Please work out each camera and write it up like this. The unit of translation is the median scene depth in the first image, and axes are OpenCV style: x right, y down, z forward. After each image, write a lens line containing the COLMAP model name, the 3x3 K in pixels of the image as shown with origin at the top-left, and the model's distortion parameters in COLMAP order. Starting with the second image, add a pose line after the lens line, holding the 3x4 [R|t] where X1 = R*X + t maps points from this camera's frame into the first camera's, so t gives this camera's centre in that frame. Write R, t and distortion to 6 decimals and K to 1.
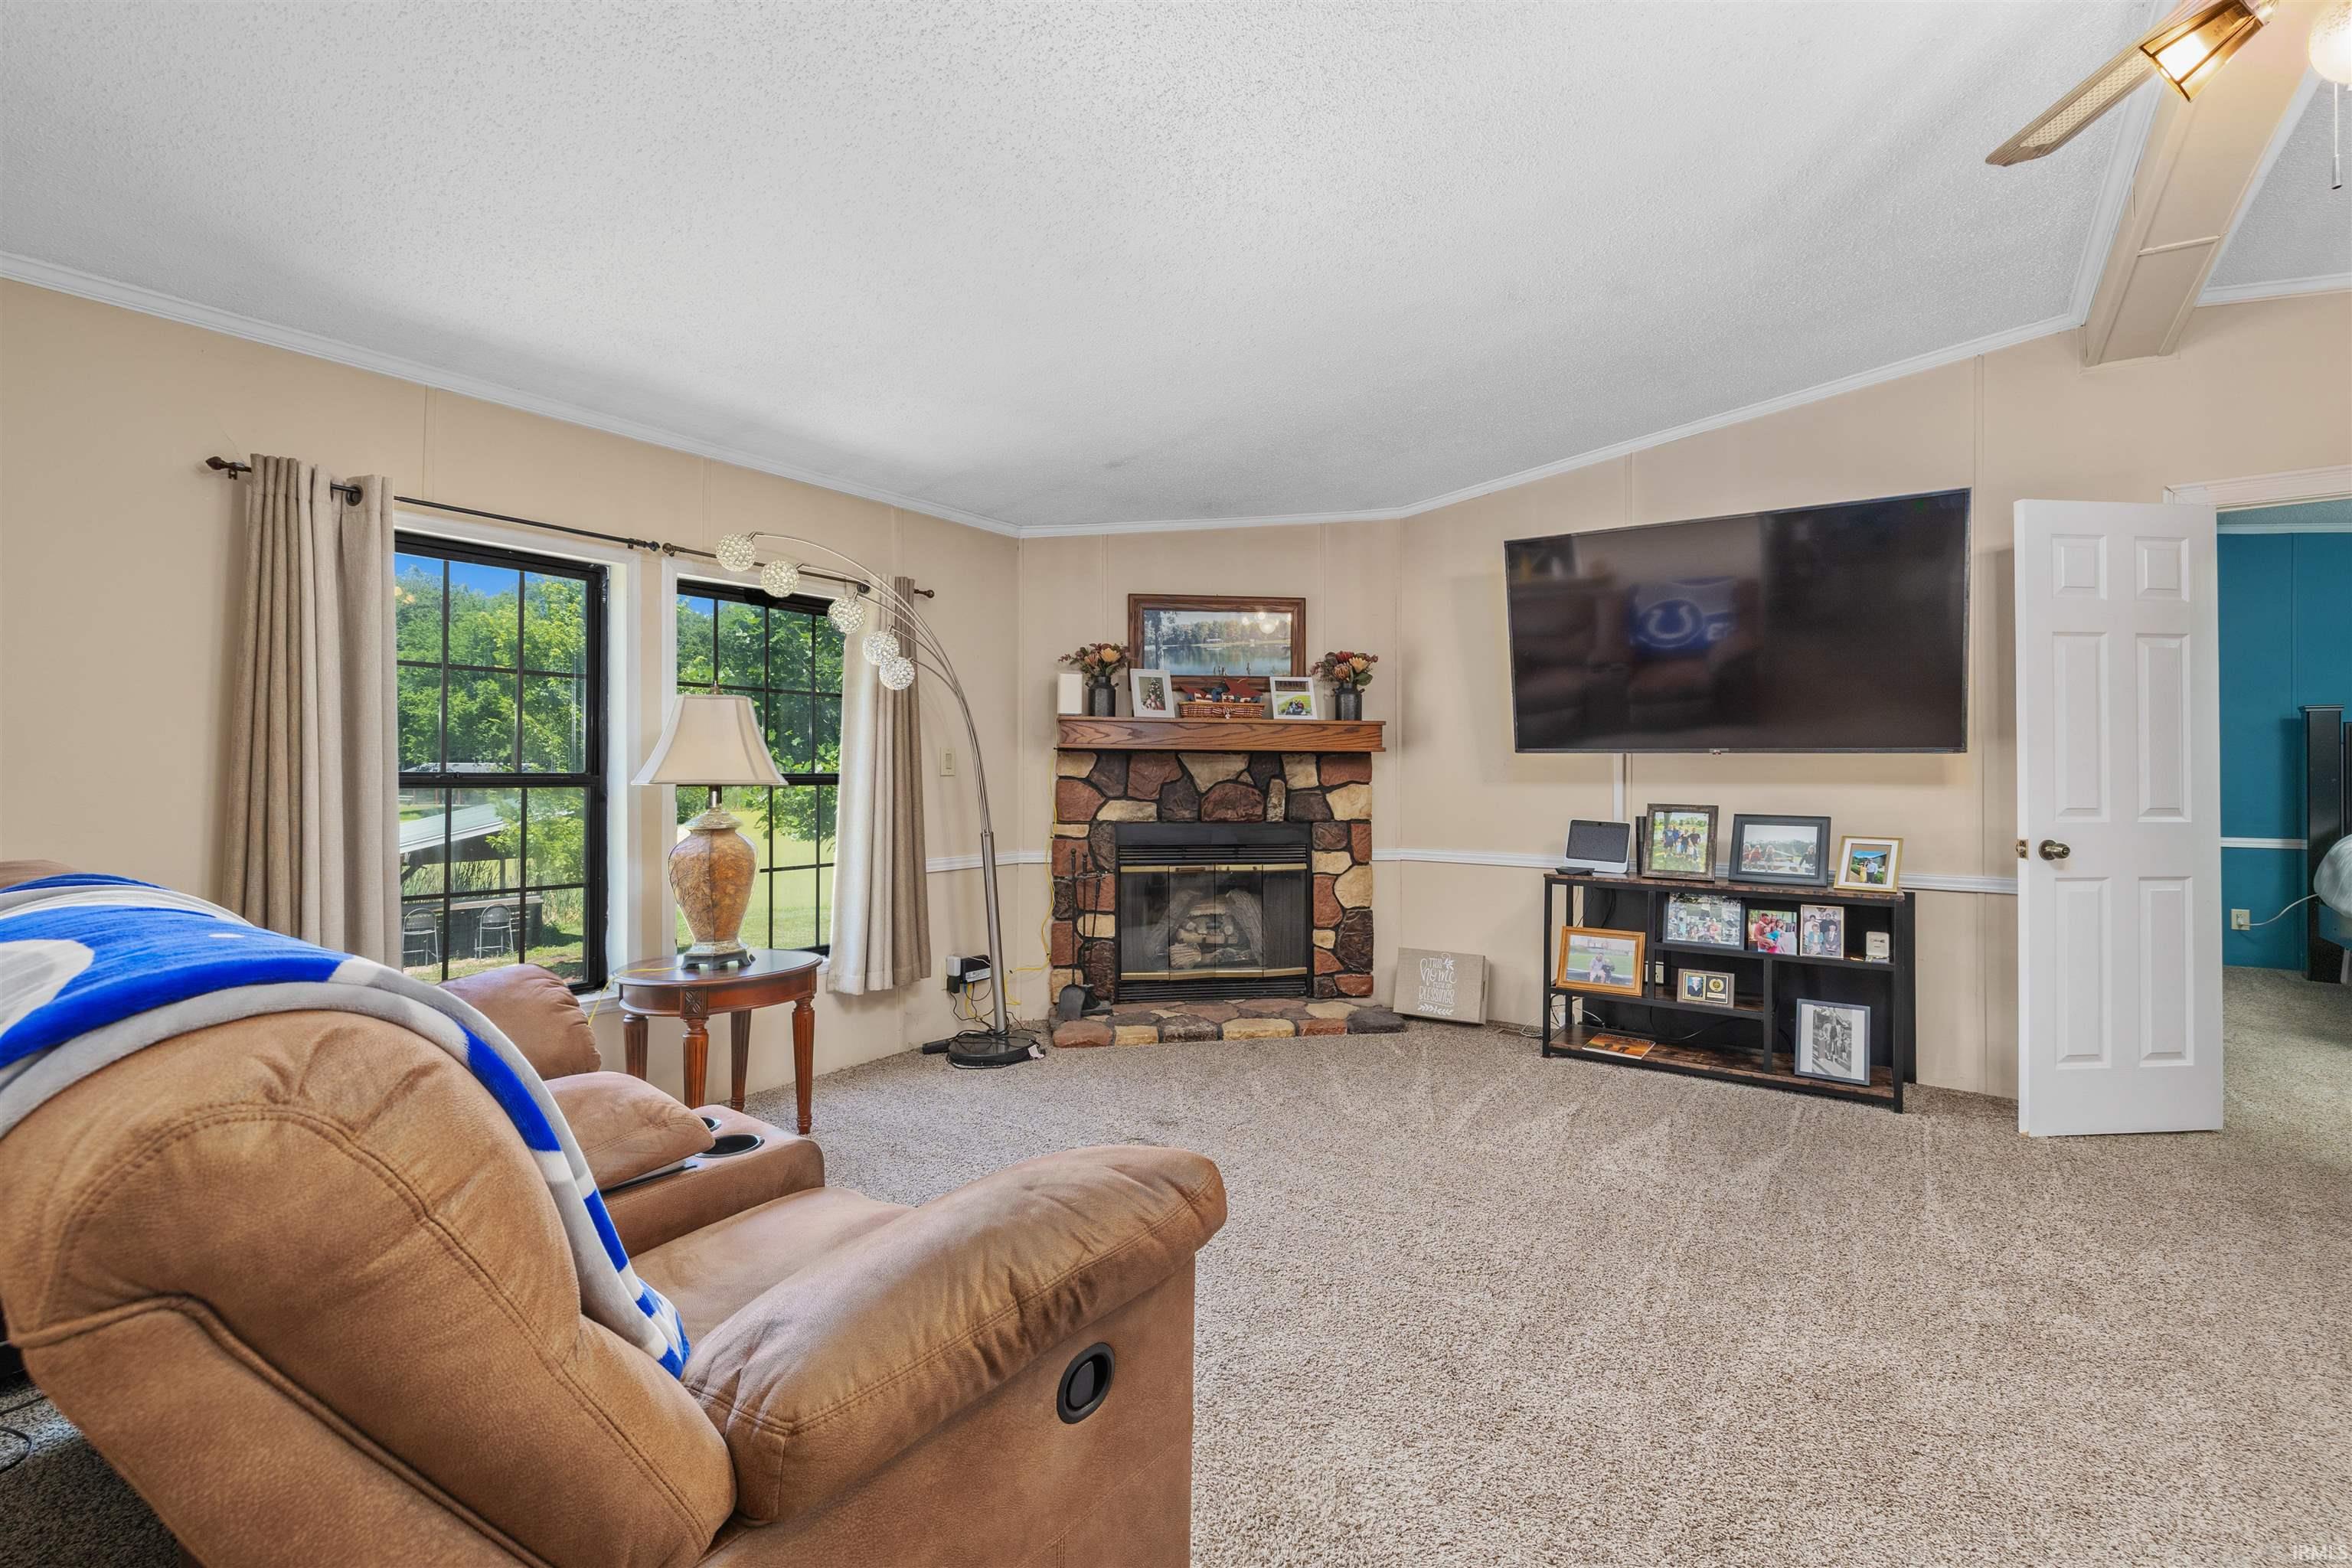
lens RADIAL K [[993.5, 0, 1188.8], [0, 993.5, 767.1], [0, 0, 1]] dist [-0.002795, 0.000496]
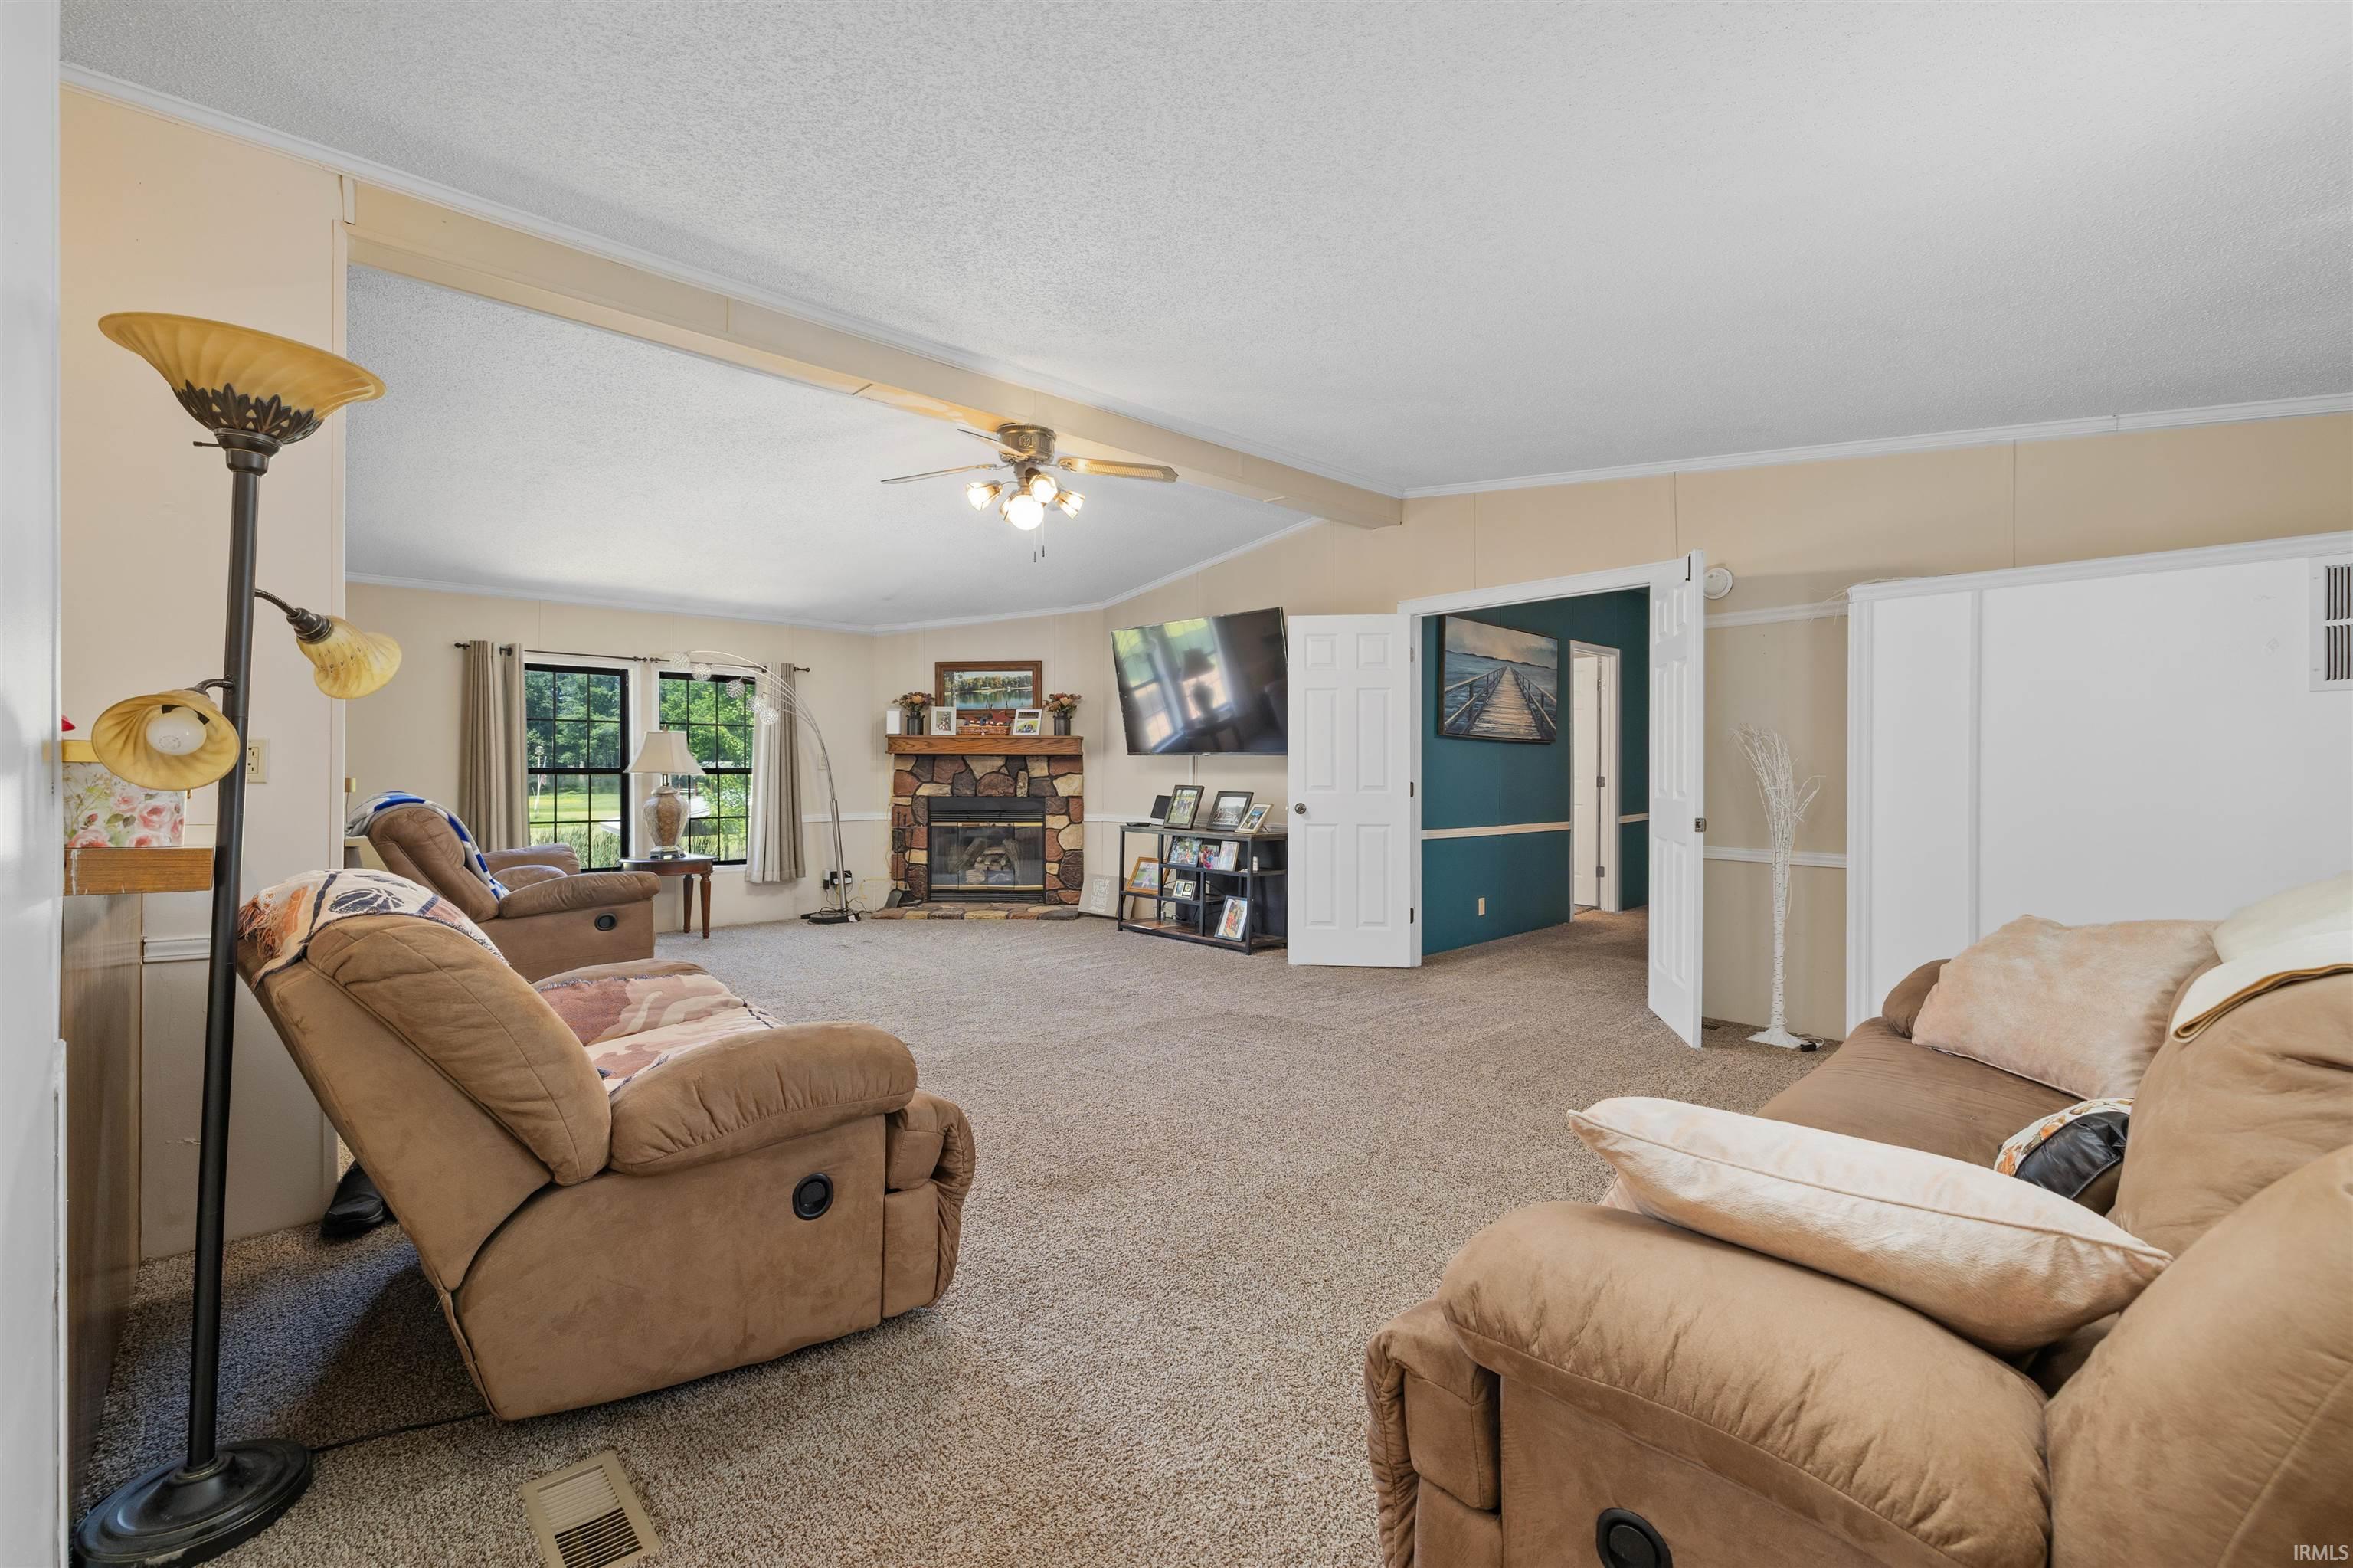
lens RADIAL K [[993.9, 0, 1194.9], [0, 993.9, 775.0], [0, 0, 1]] dist [-0.002795, 0.000496]
pose [[0.977428, 0.000249, -0.211268, 0.740227], [0.002128, 0.999937, 0.011025, 0.000875], [0.211257, -0.011226, 0.977366, -0.574937]]
